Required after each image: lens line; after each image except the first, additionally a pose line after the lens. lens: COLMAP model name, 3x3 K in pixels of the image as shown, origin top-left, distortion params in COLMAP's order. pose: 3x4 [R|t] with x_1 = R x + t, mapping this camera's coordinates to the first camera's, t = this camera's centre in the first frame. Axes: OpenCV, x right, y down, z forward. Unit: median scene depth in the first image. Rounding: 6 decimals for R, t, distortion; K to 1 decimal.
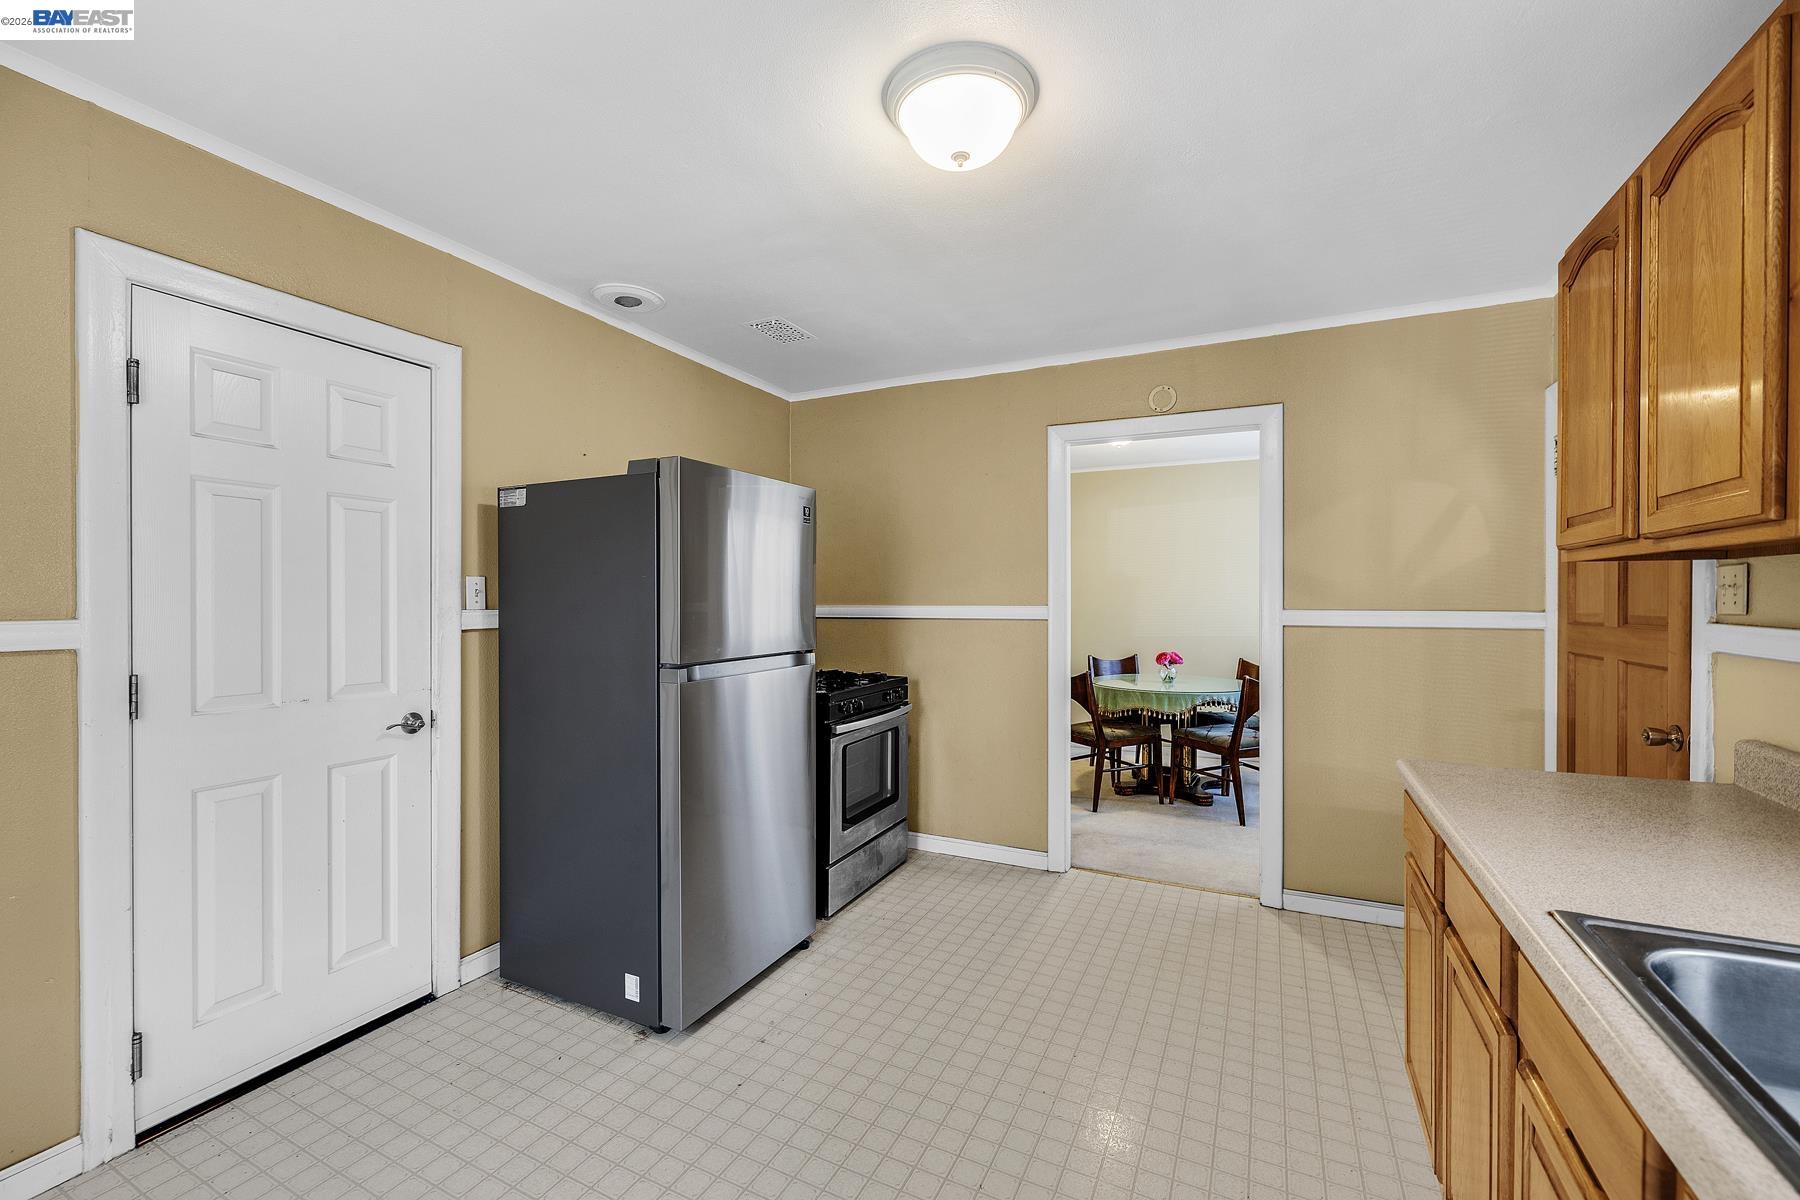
lens RADIAL K [[747.8, 0, 903.9], [0, 747.8, 602.0], [0, 0, 1]] dist [-0.003356, 0.000700]
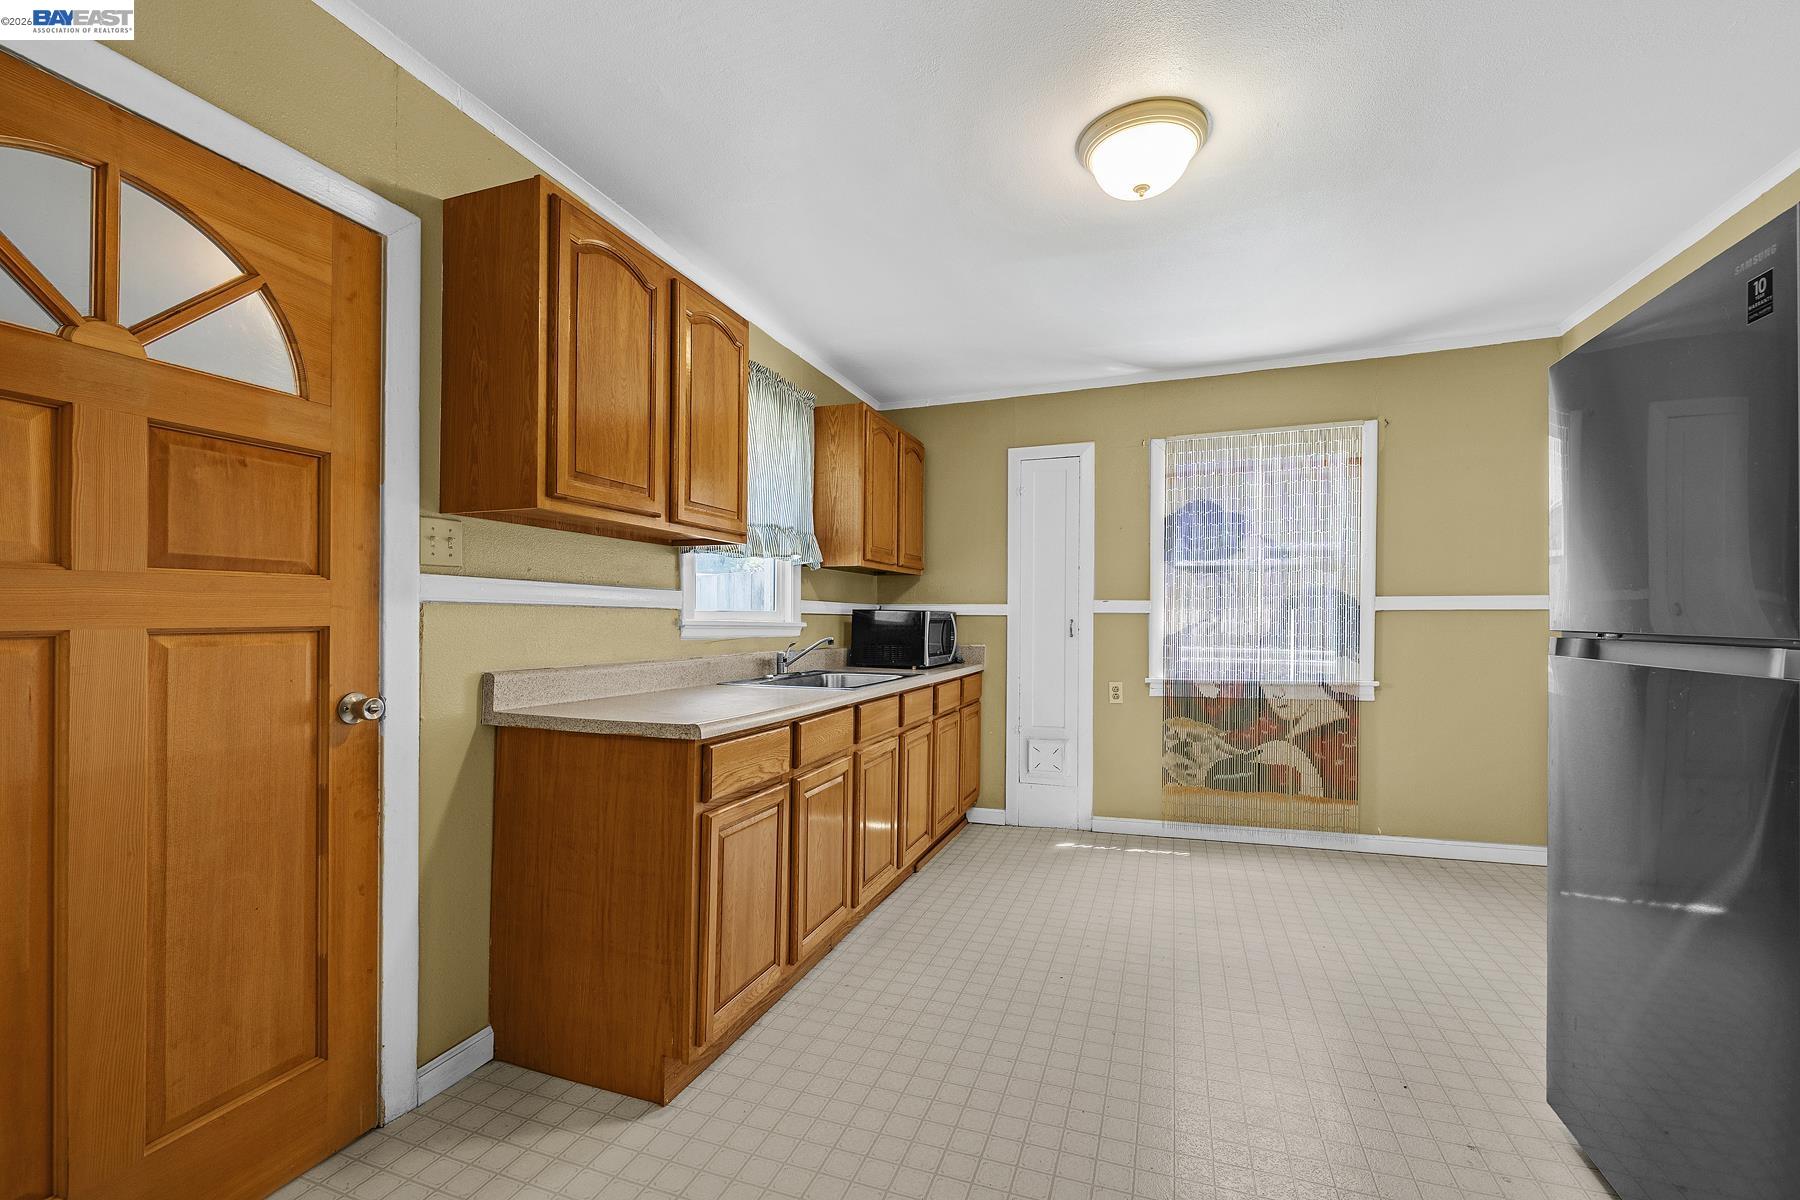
lens RADIAL K [[747.8, 0, 897.1], [0, 747.8, 613.0], [0, 0, 1]] dist [-0.003356, 0.000700]
pose [[-0.995103, -0.004576, -0.098734, 0.360943], [-0.004585, 0.999989, -0.000129, 0.052781], [0.098734, 0.000324, -0.995114, 1.347135]]
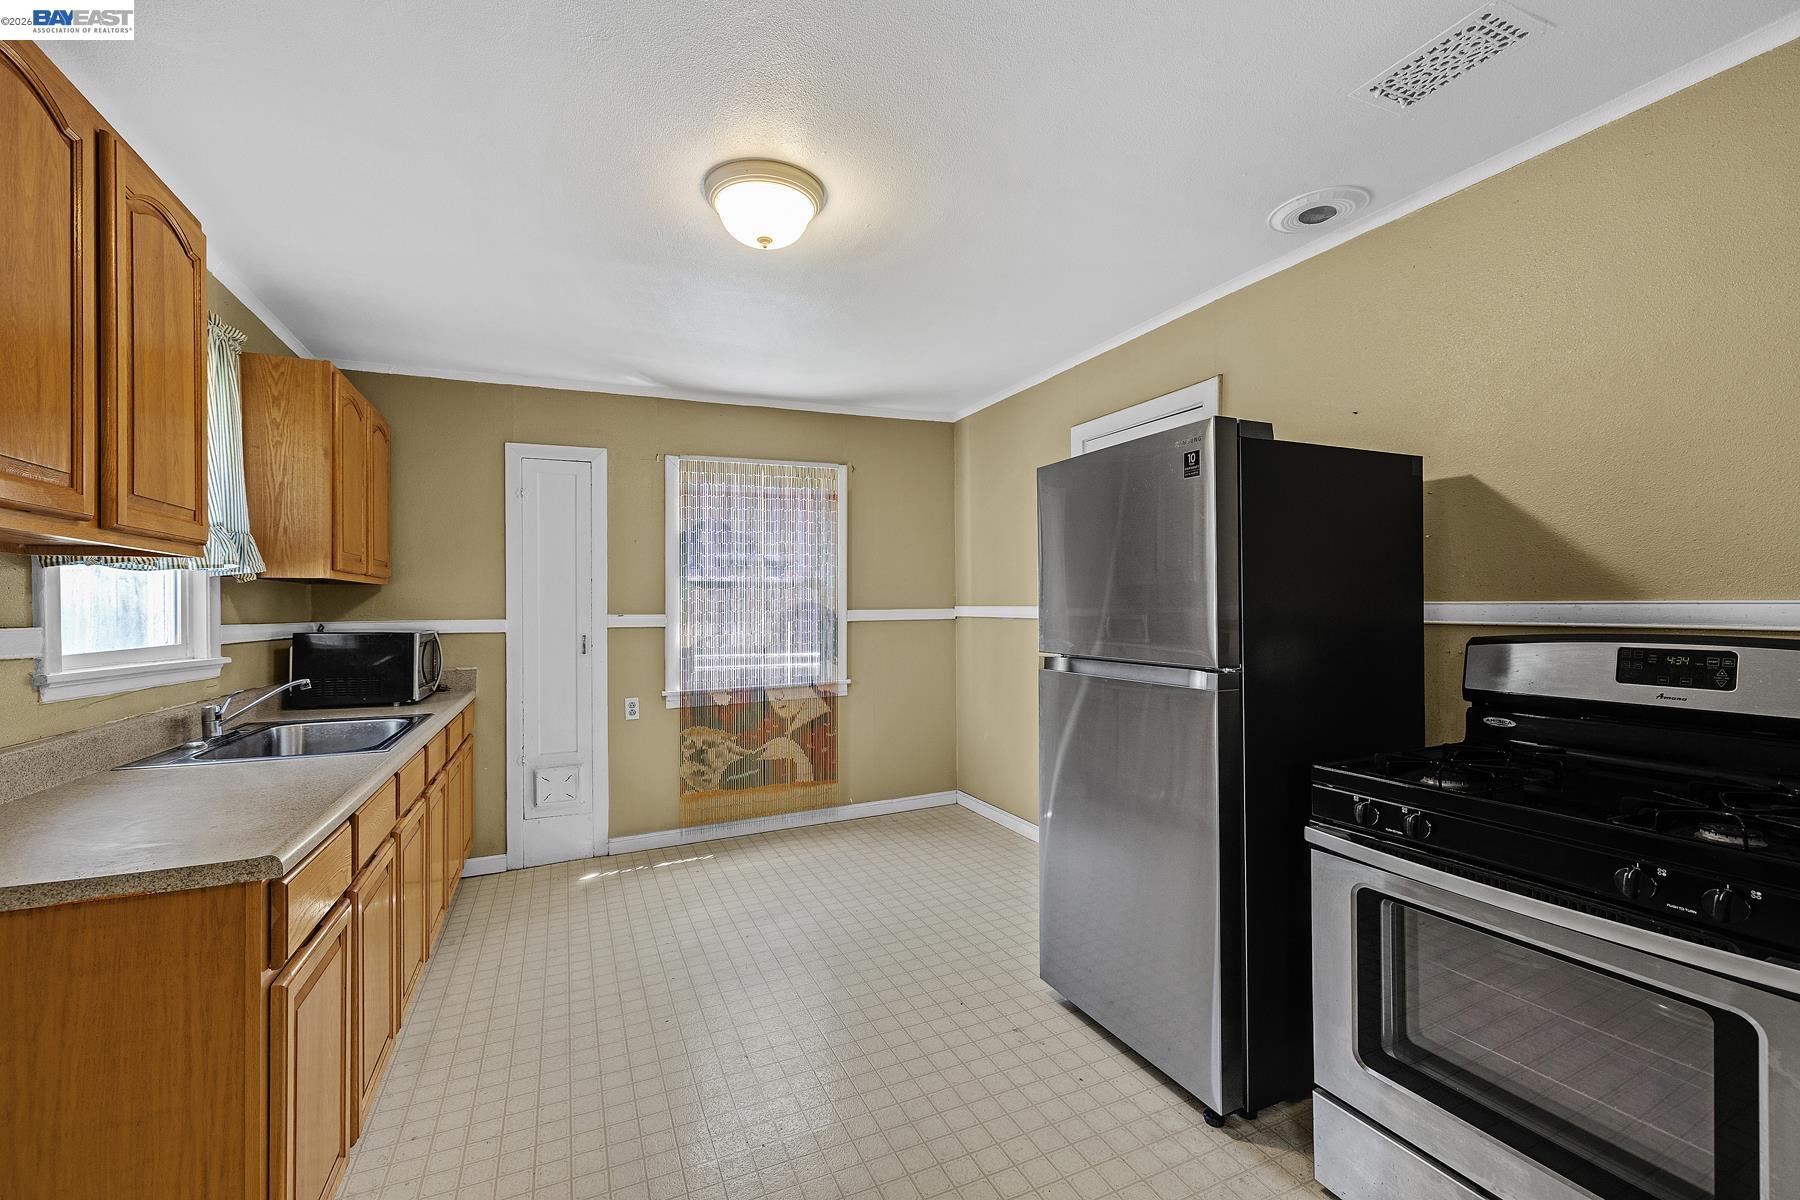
lens RADIAL K [[747.8, 0, 878.7], [0, 747.8, 608.2], [0, 0, 1]] dist [-0.003356, 0.000700]
pose [[-0.660373, 0.006243, -0.750912, 0.555992], [0.004231, 0.999980, 0.004593, 0.008475], [0.750926, -0.000144, -0.660386, 1.232235]]
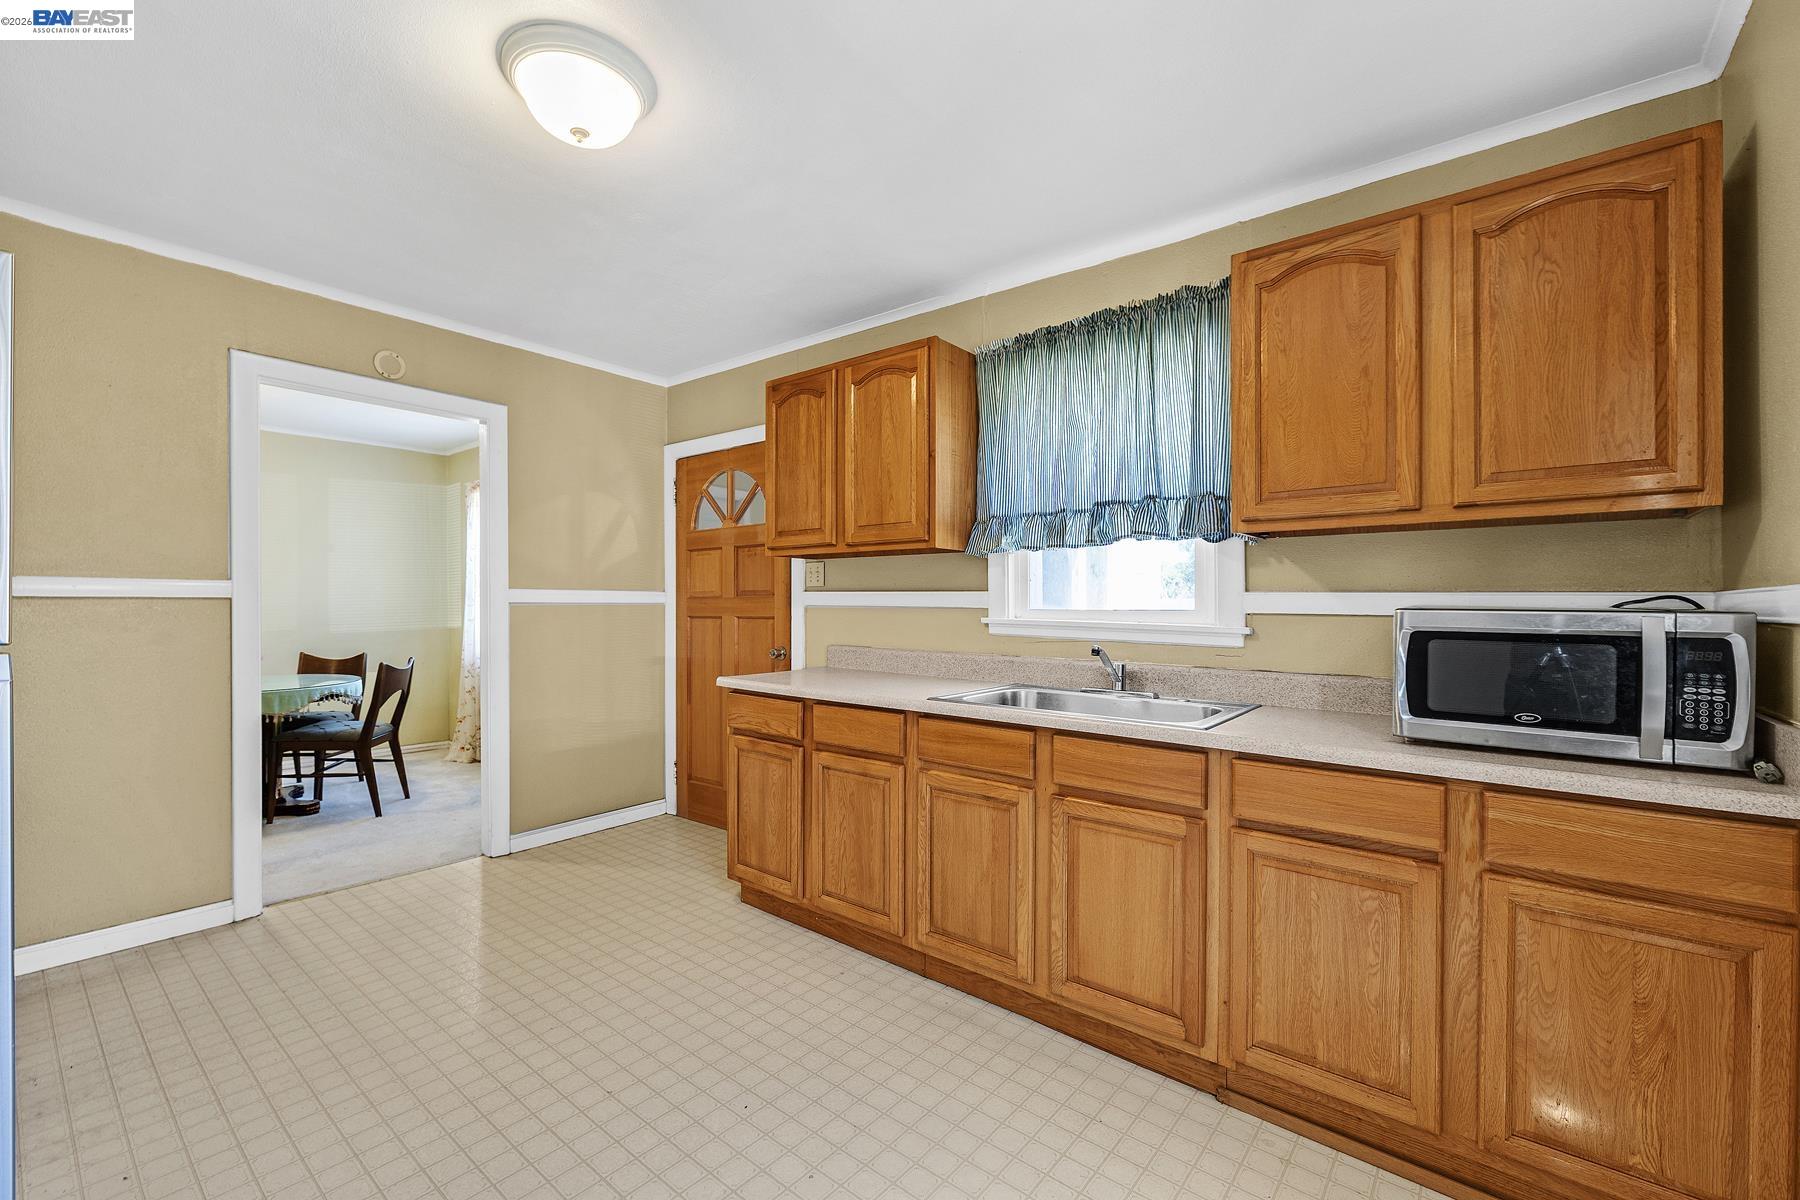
lens RADIAL K [[747.8, 0, 888.9], [0, 747.8, 607.0], [0, 0, 1]] dist [-0.003356, 0.000700]
pose [[0.227511, -0.001835, 0.973774, -0.532055], [0.004088, 0.999991, 0.000930, 0.045249], [-0.973767, 0.003769, 0.227517, 0.212367]]
